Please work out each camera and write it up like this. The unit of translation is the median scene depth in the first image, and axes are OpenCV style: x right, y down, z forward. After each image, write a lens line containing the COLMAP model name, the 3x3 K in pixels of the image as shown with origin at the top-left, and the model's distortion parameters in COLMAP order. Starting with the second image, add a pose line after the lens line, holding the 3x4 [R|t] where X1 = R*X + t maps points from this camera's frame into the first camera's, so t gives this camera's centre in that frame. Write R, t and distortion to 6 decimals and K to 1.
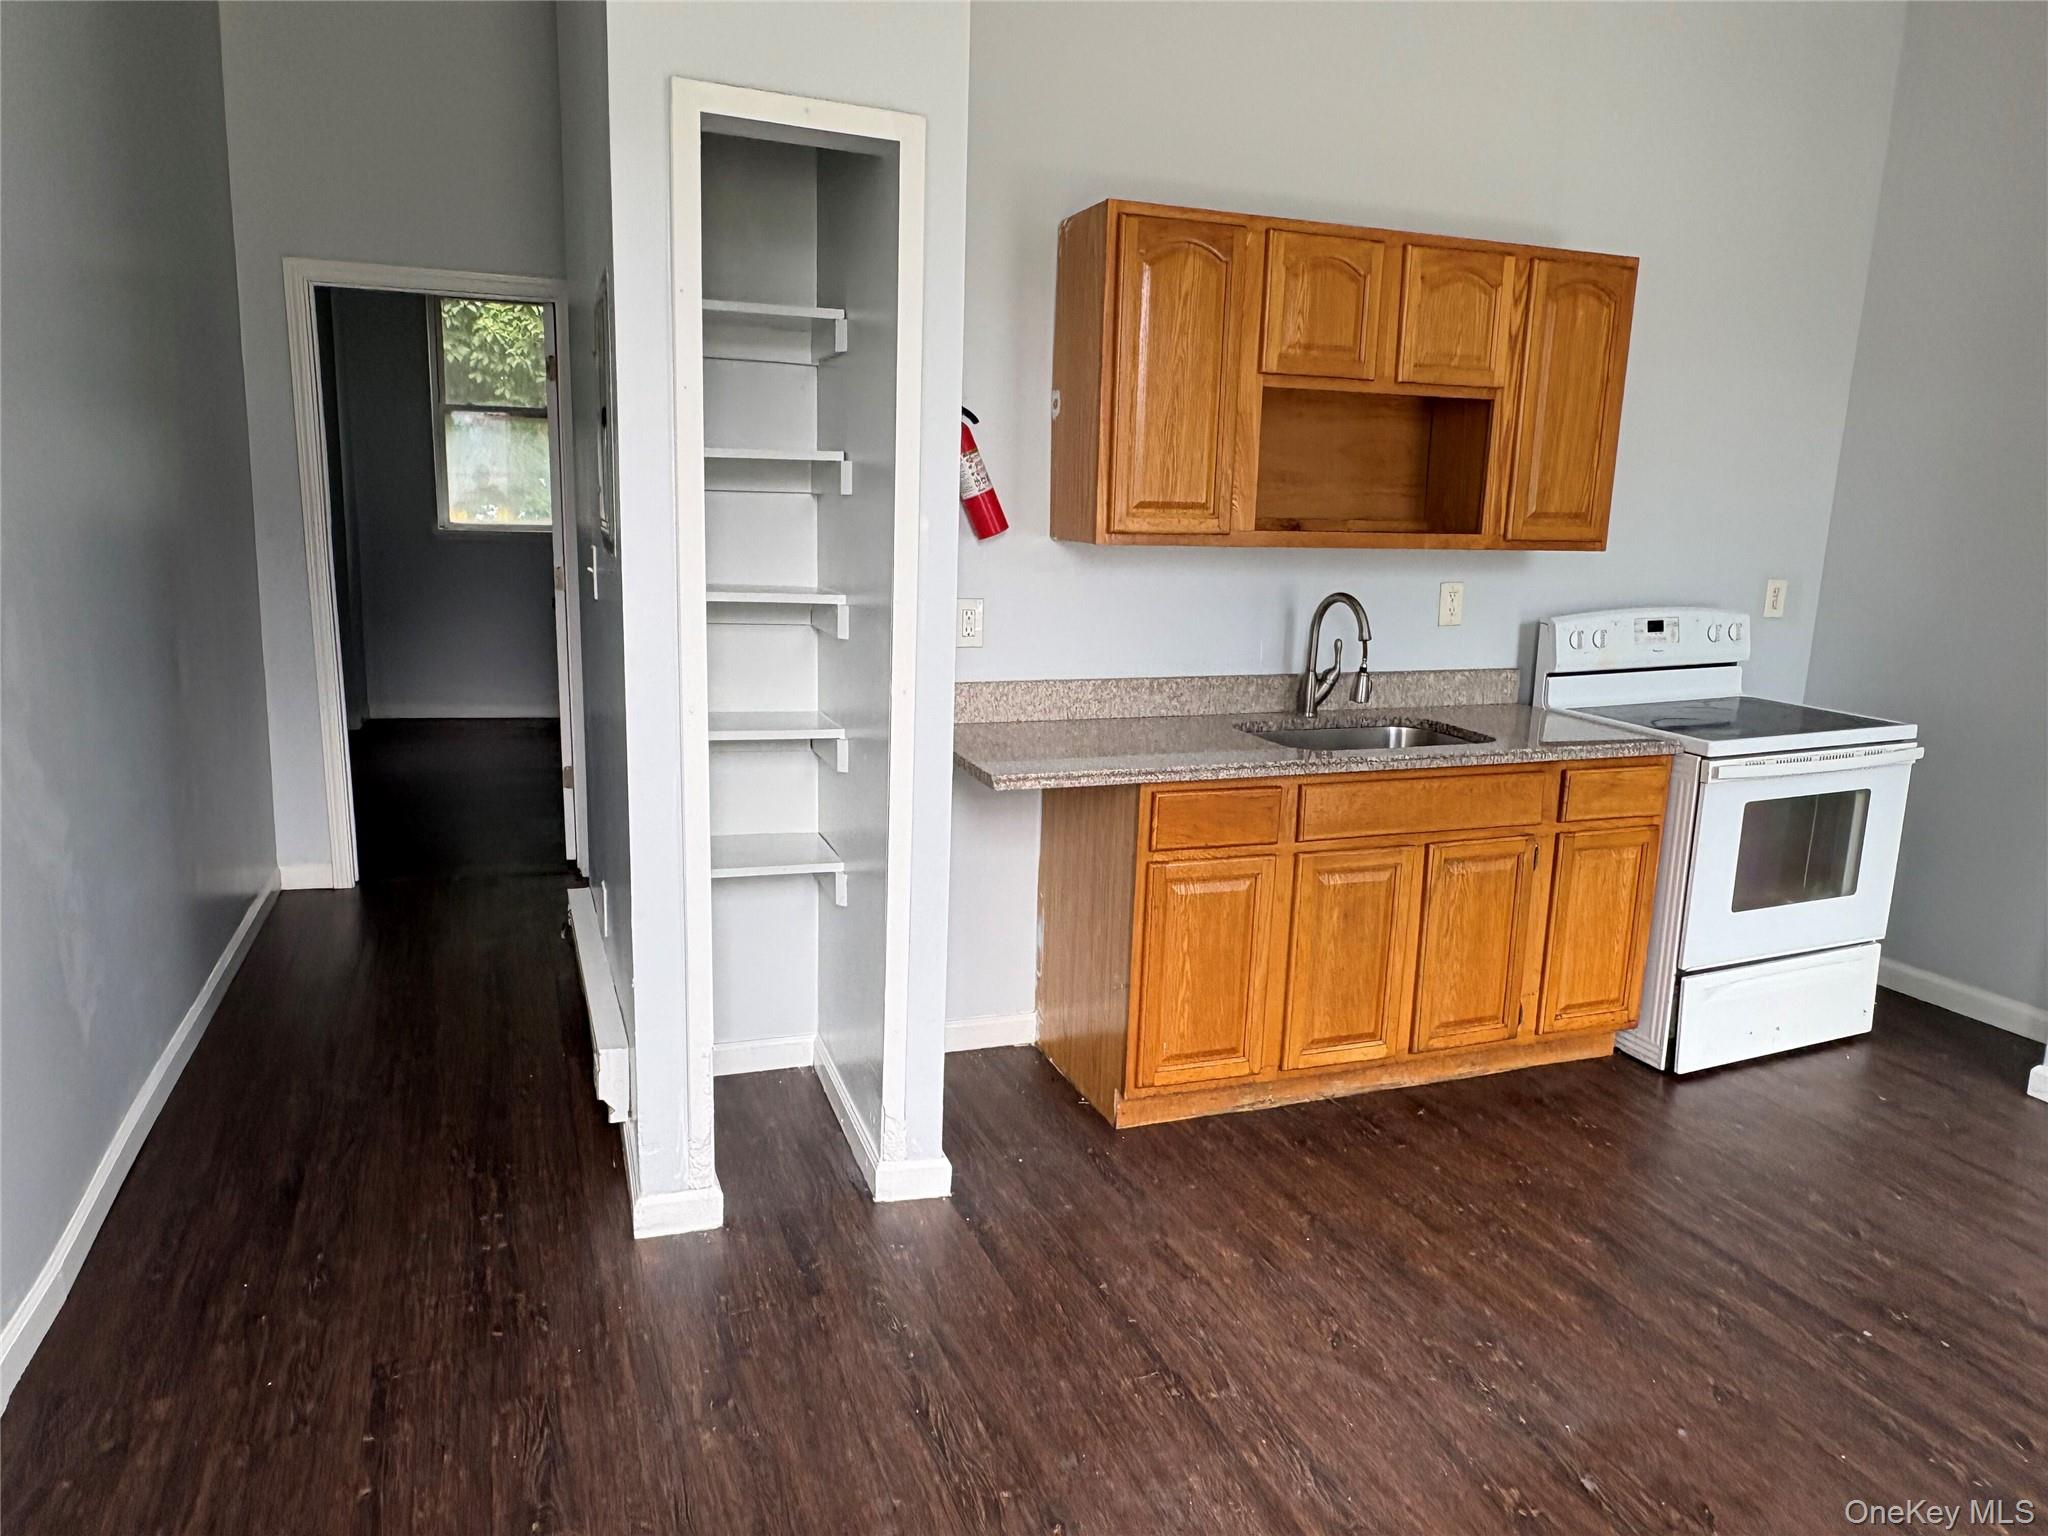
lens RADIAL K [[1329.0, 0, 1024.0], [0, 1329.0, 768.0], [0, 0, 1]] dist [-0.007465, 0.001763]
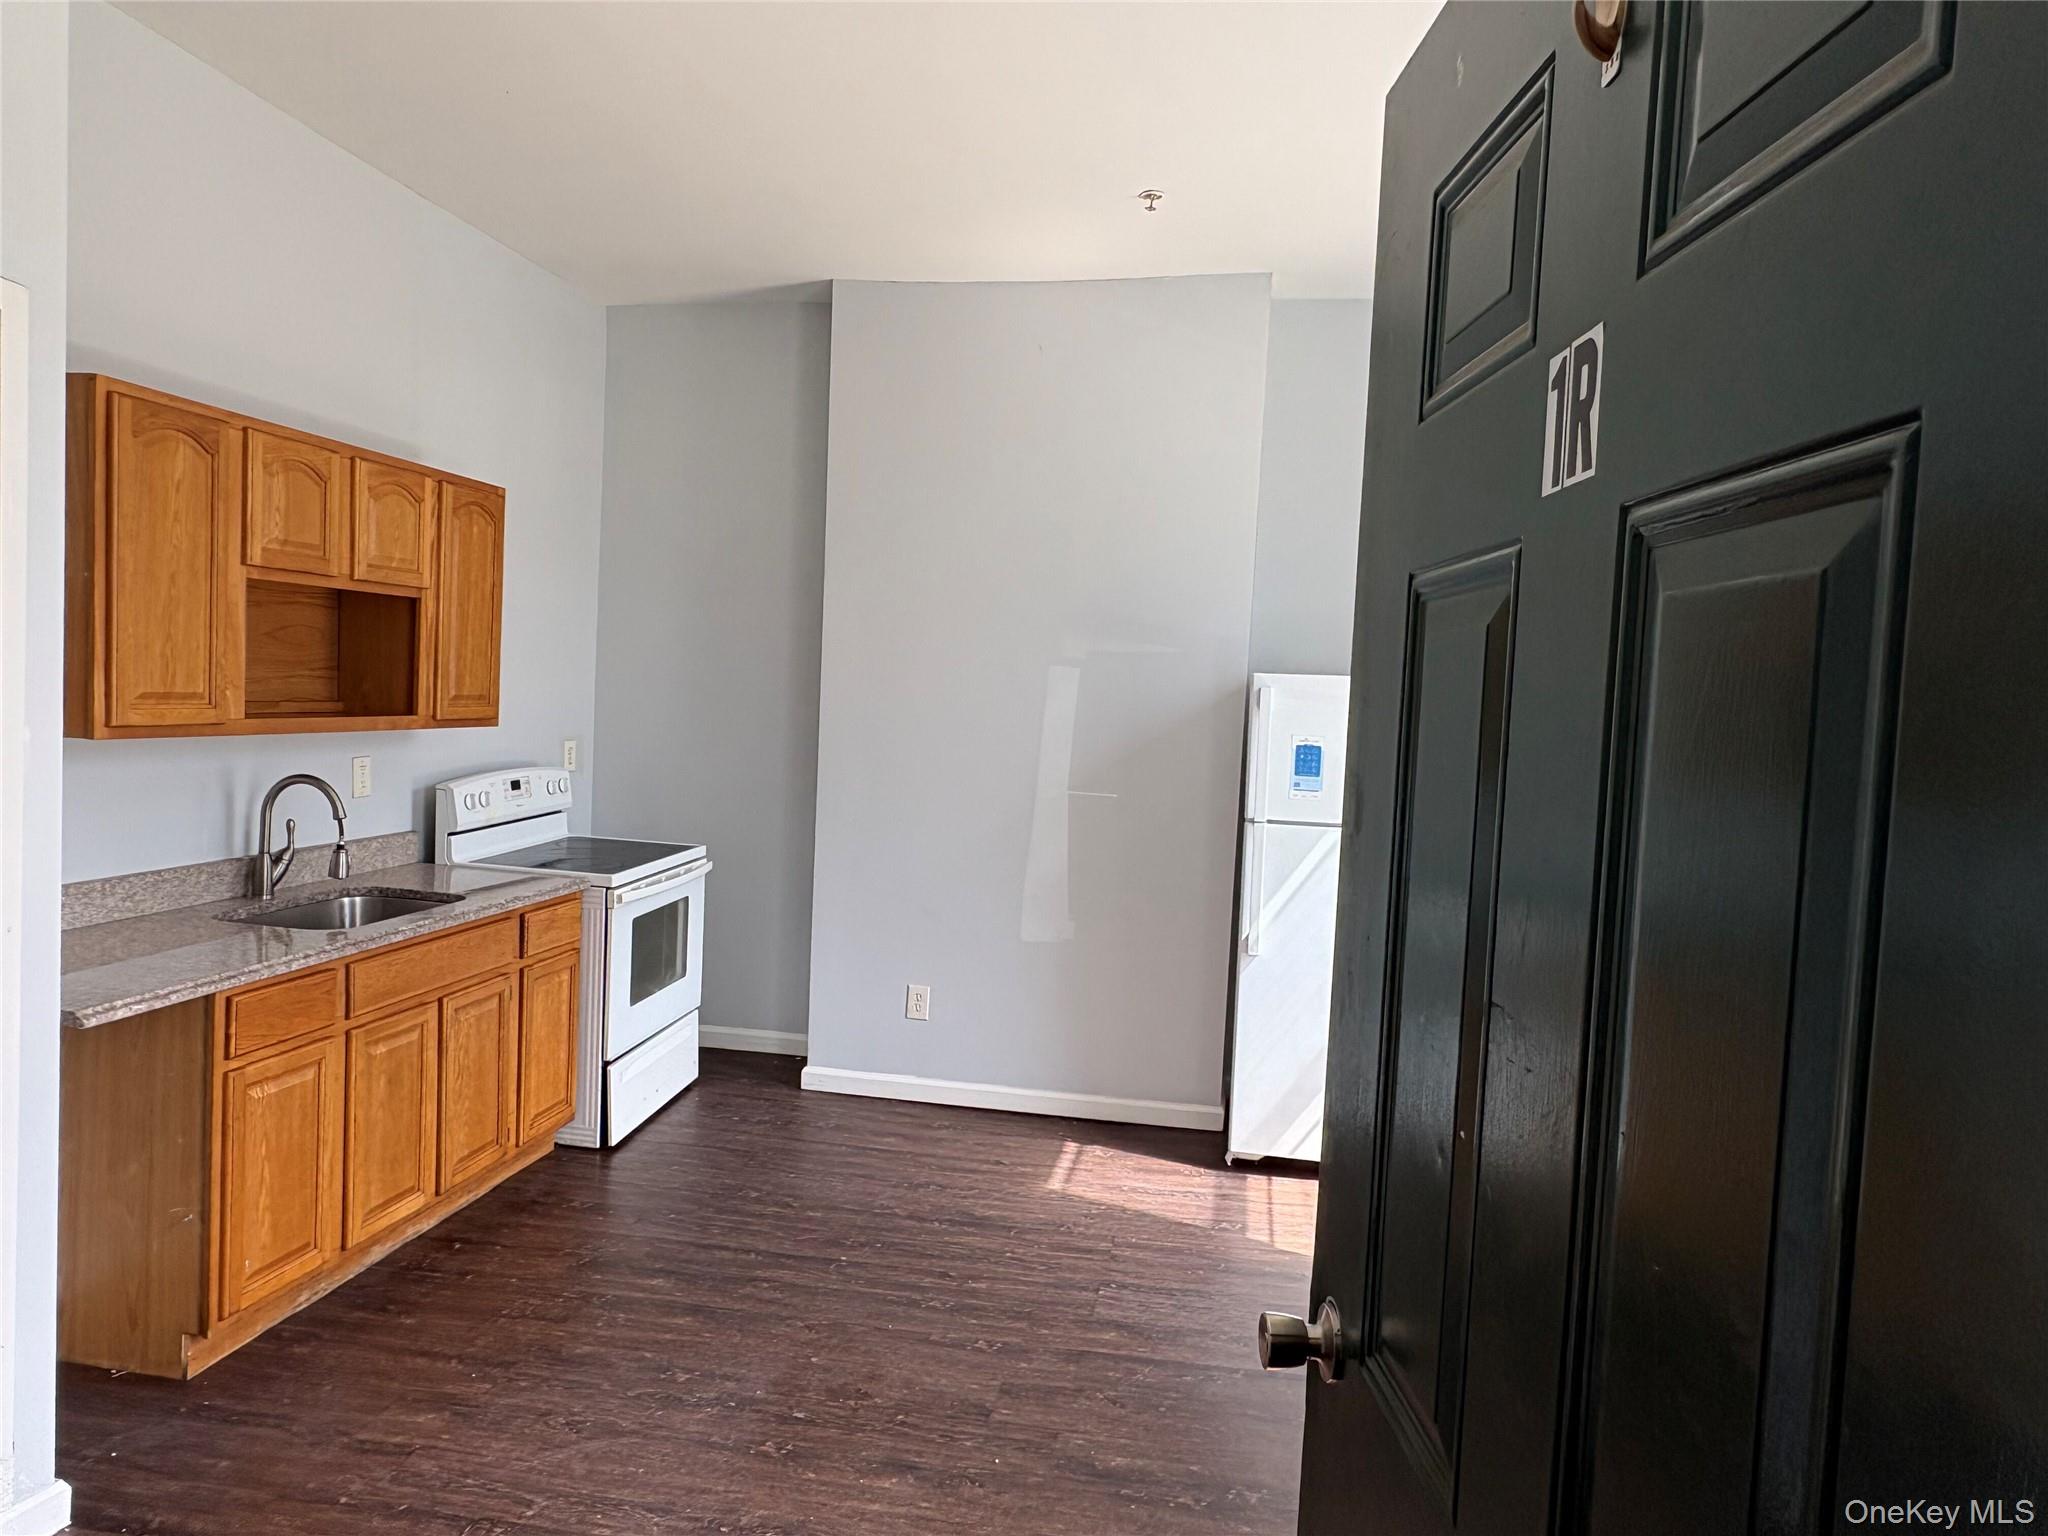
lens RADIAL K [[1329.0, 0, 1024.0], [0, 1329.0, 768.0], [0, 0, 1]] dist [-0.007465, 0.001763]
pose [[0.501077, -0.050420, 0.863933, -0.395013], [0.133593, 0.990841, -0.019657, -0.045660], [-0.855029, 0.125265, 0.503223, 0.009374]]
